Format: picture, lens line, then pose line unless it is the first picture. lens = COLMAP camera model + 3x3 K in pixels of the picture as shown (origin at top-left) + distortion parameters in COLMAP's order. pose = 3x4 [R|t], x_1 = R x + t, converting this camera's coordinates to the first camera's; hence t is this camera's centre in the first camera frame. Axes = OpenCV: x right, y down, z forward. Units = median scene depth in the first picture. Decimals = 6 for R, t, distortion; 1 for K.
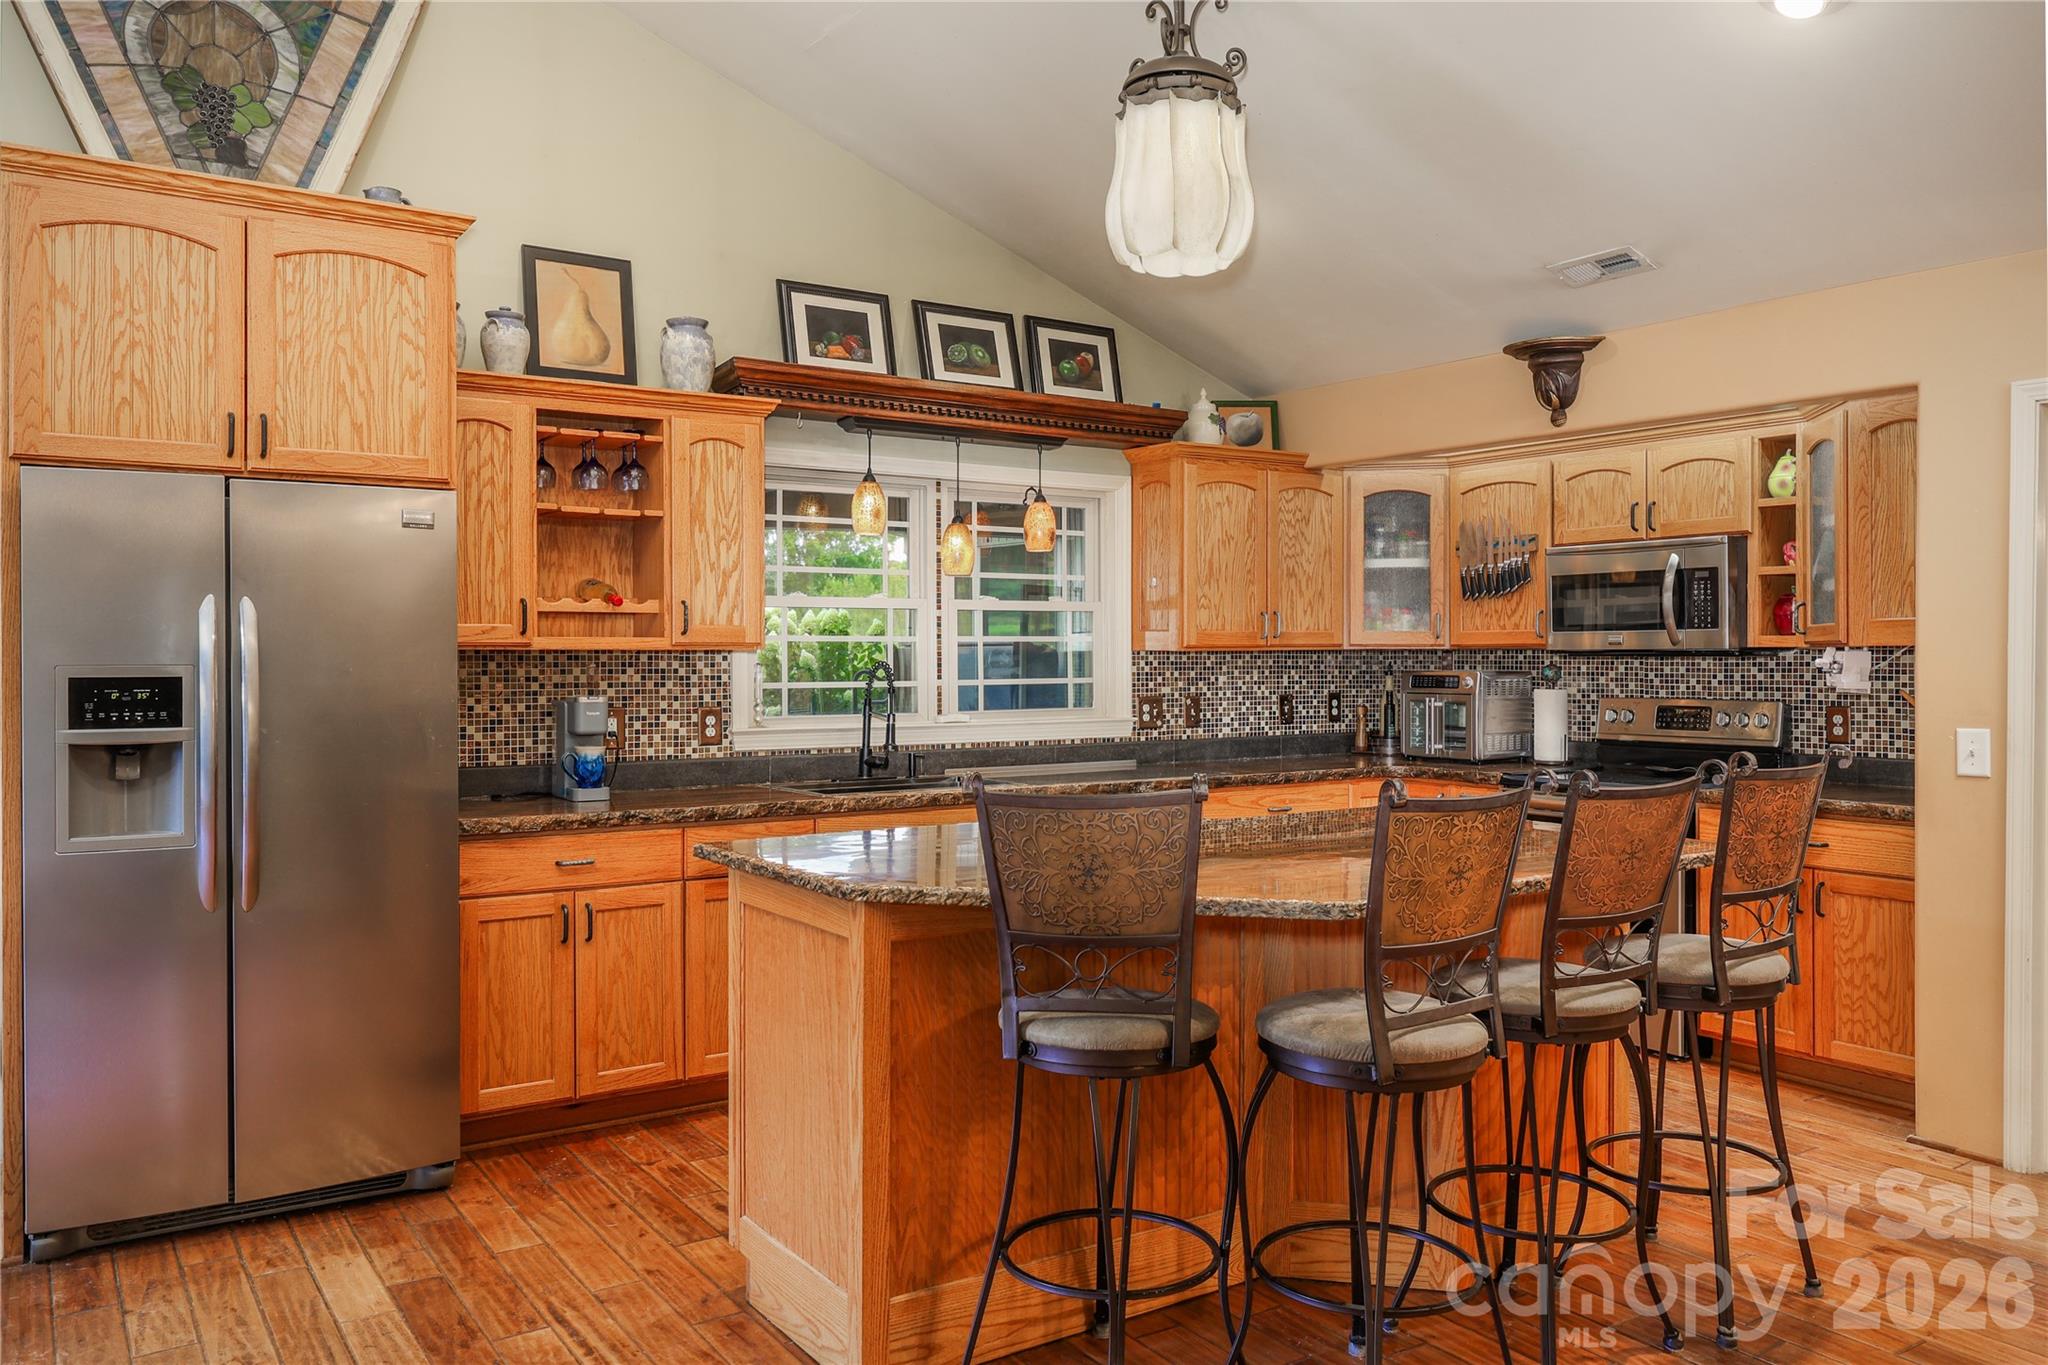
lens RADIAL K [[1522.7, 0, 1016.2], [0, 1522.7, 664.9], [0, 0, 1]] dist [-0.012613, 0.011452]
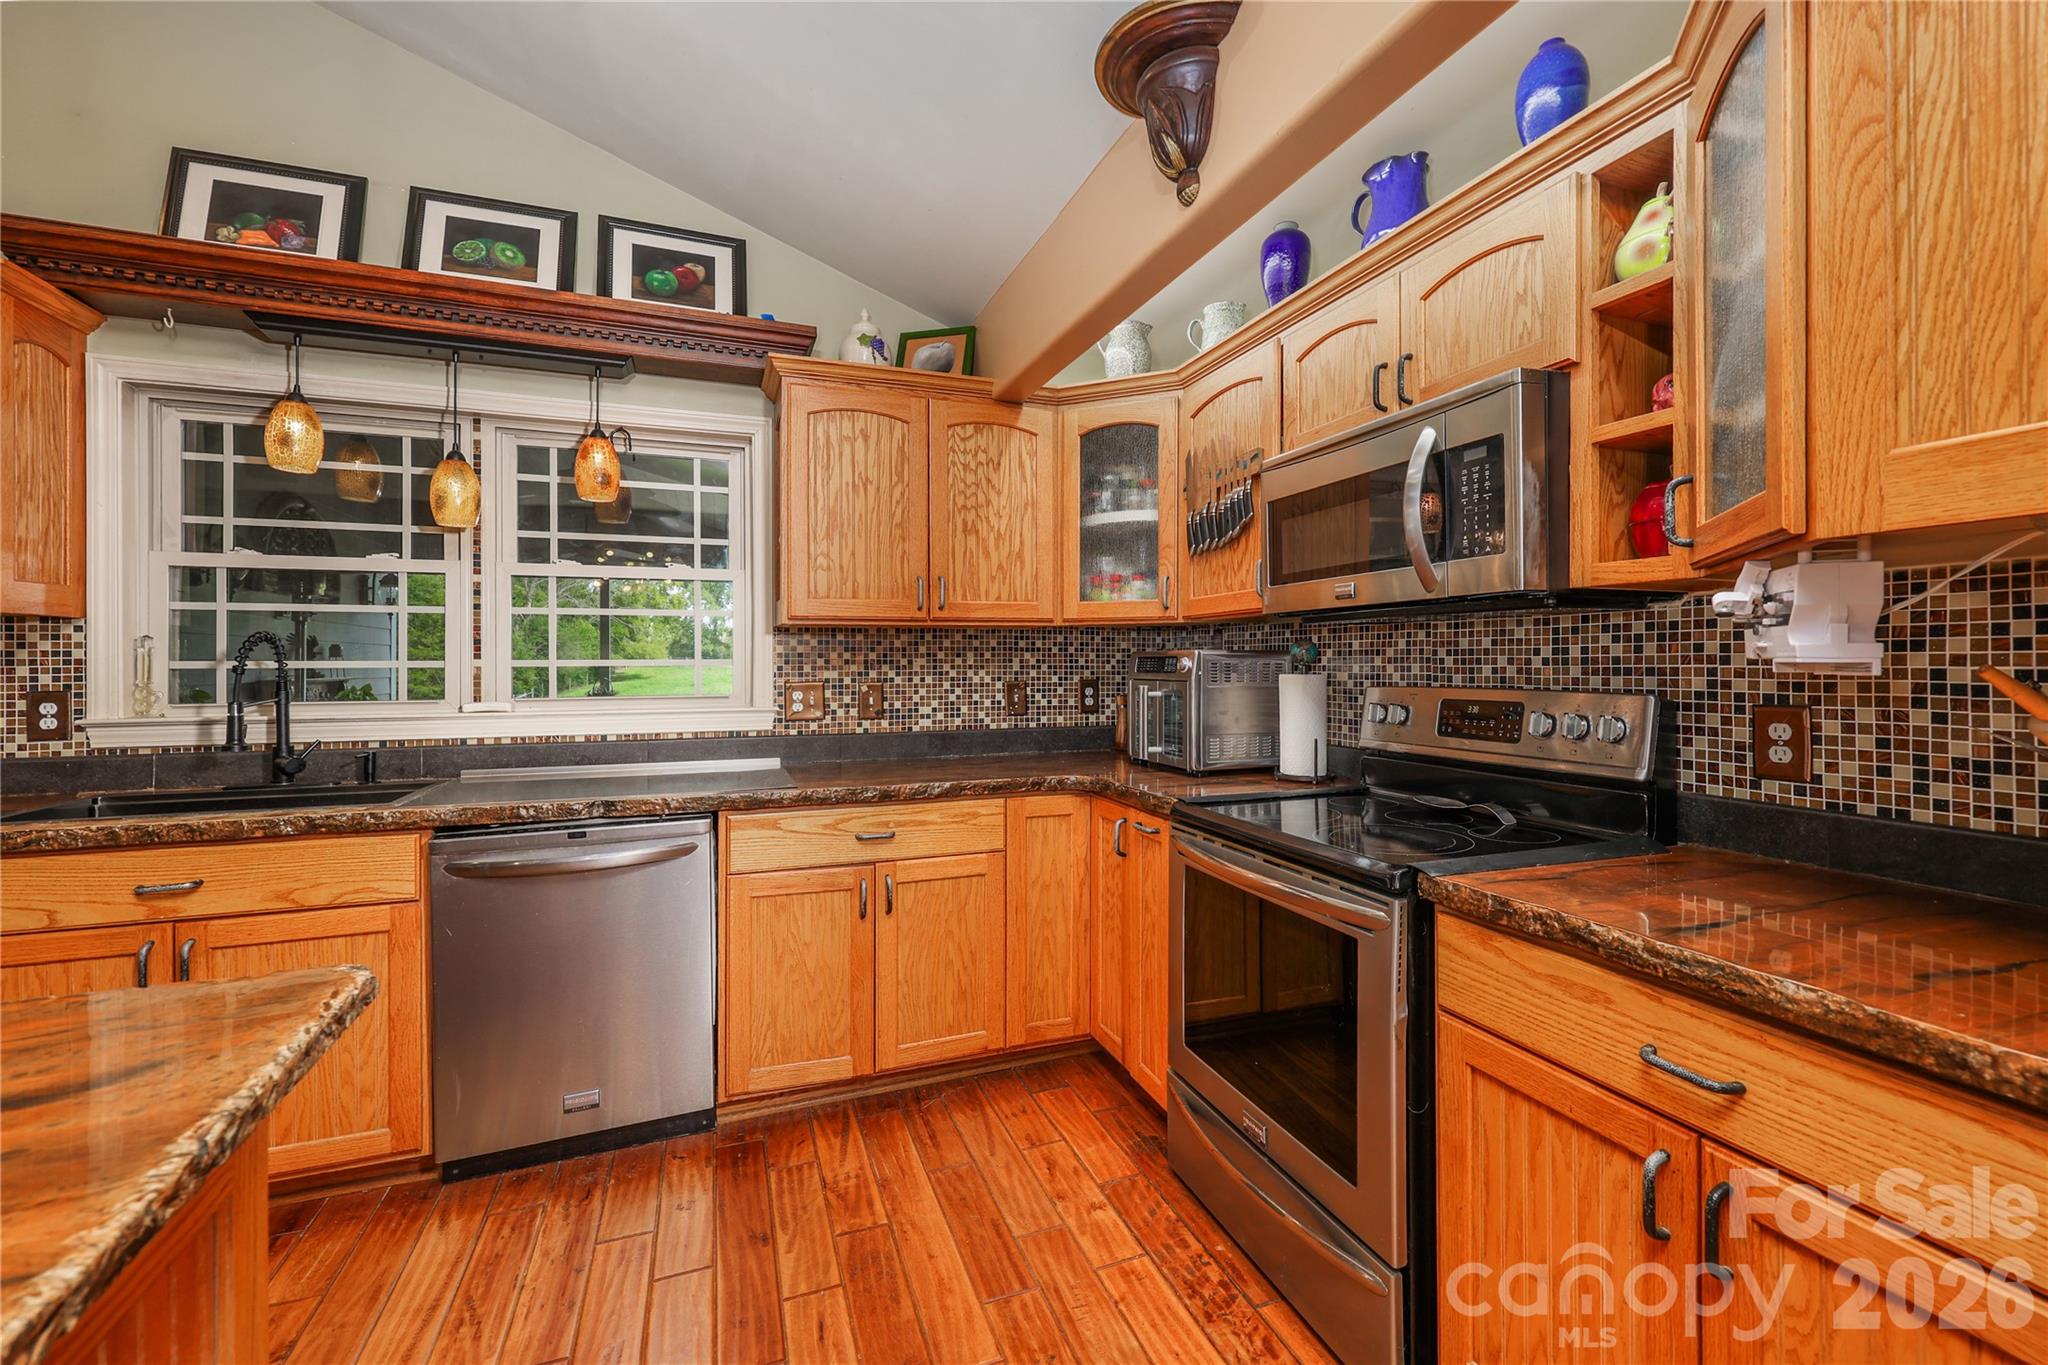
lens RADIAL K [[842.3, 0, 1018.6], [0, 842.3, 668.7], [0, 0, 1]] dist [-0.003008, -0.000434]
pose [[0.970565, 0.000164, -0.240838, 0.337937], [-0.000087, 1.000000, 0.000329, 0.014135], [0.240838, -0.000298, 0.970565, 0.622524]]
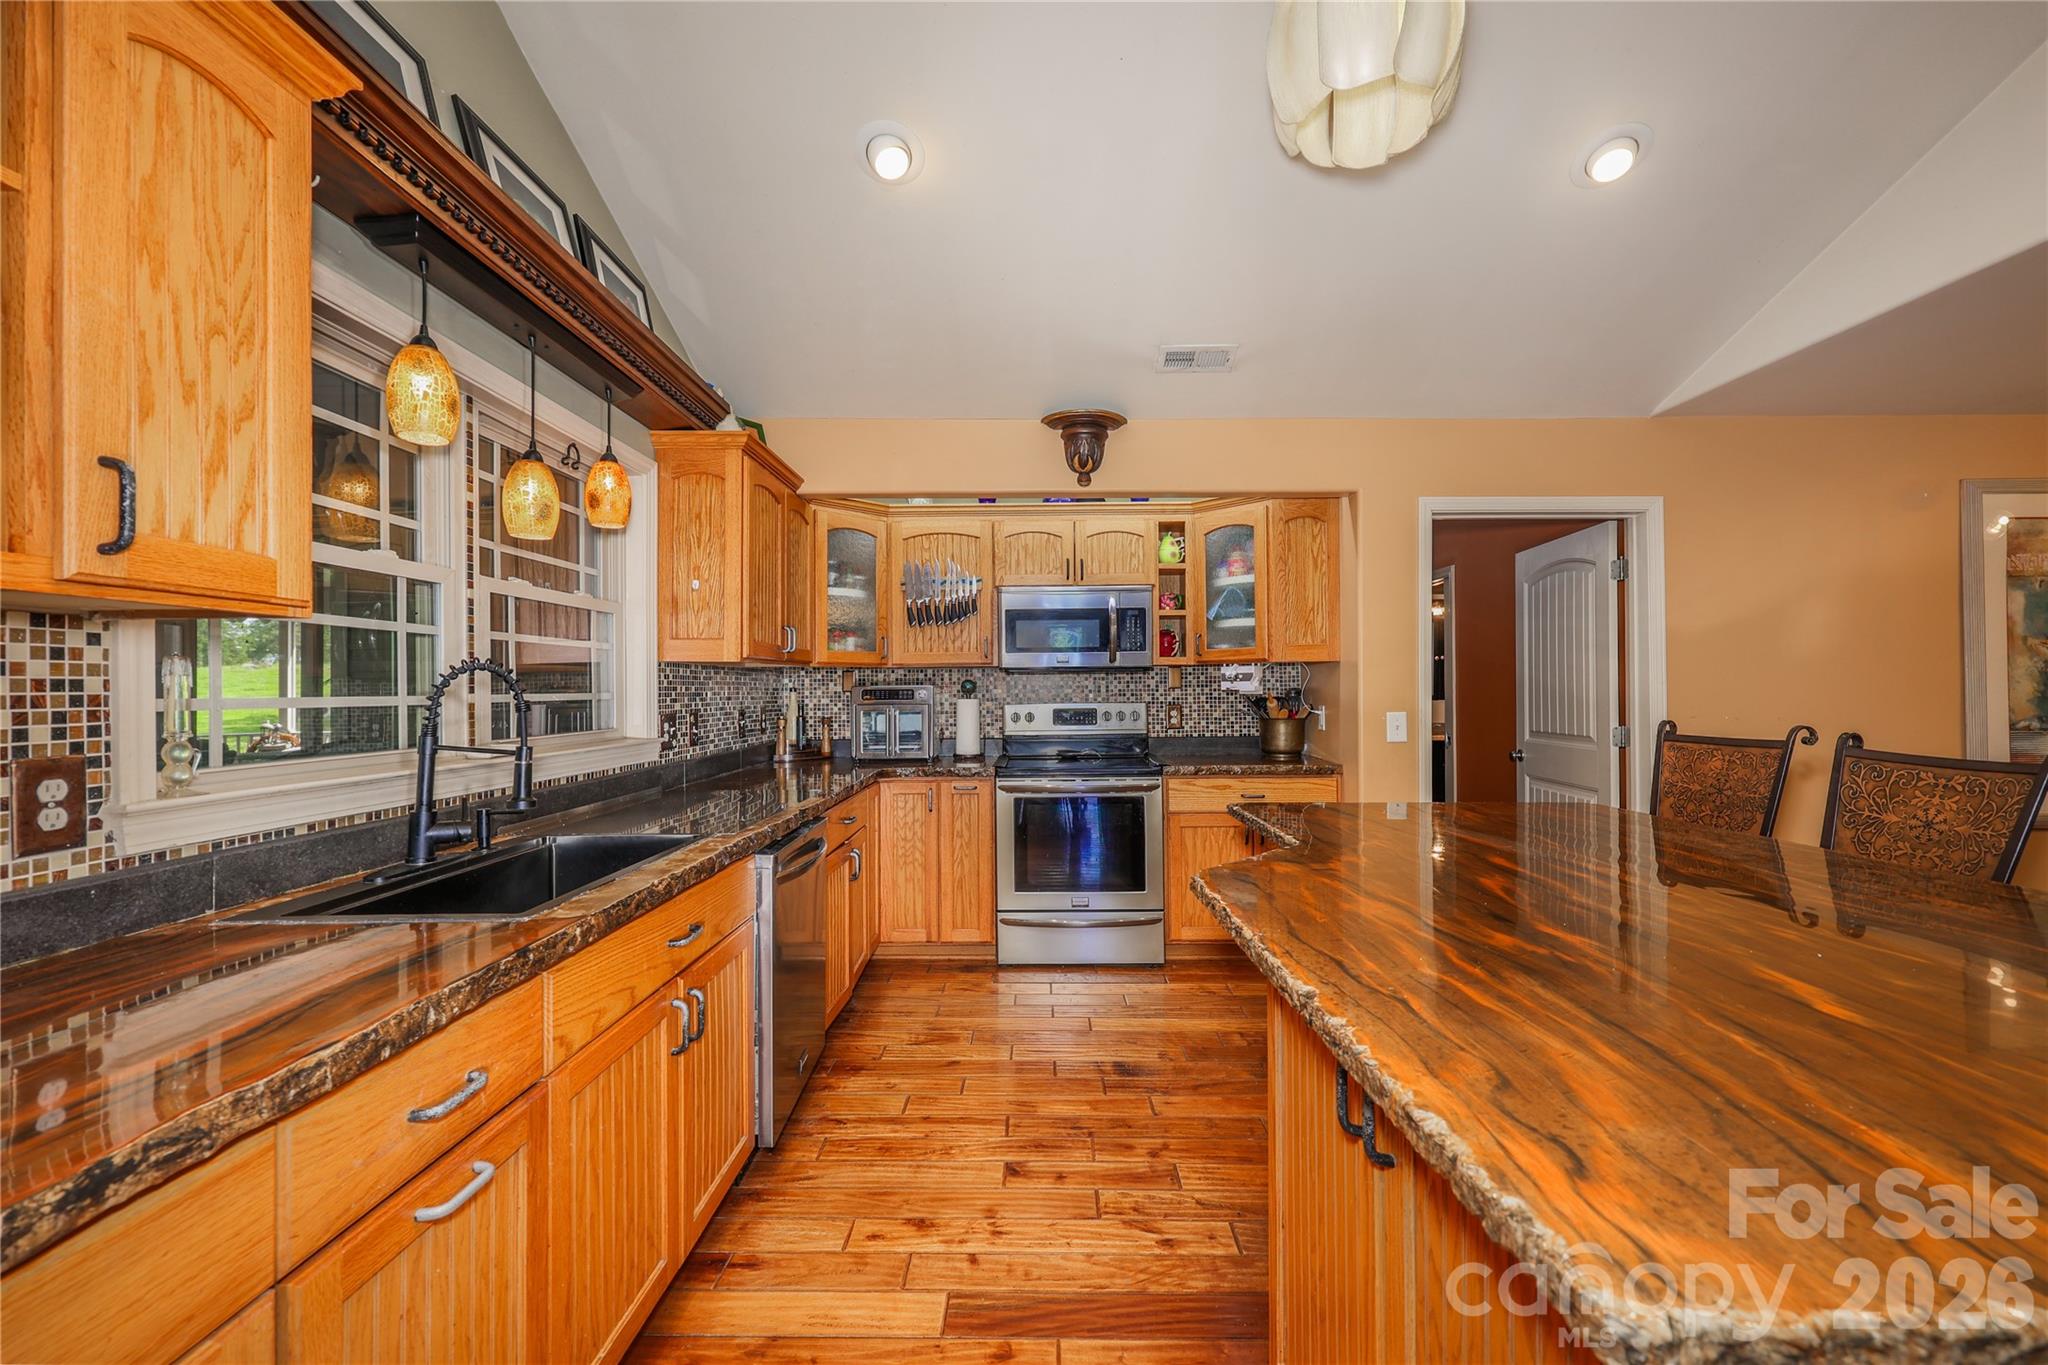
lens RADIAL K [[842.3, 0, 1058.1], [0, 842.3, 684.2], [0, 0, 1]] dist [-0.003008, -0.000434]
pose [[0.554950, 0.000986, 0.831883, -0.210308], [0.014134, 0.999844, -0.010614, 0.012722], [-0.831763, 0.017648, 0.554850, 0.577456]]
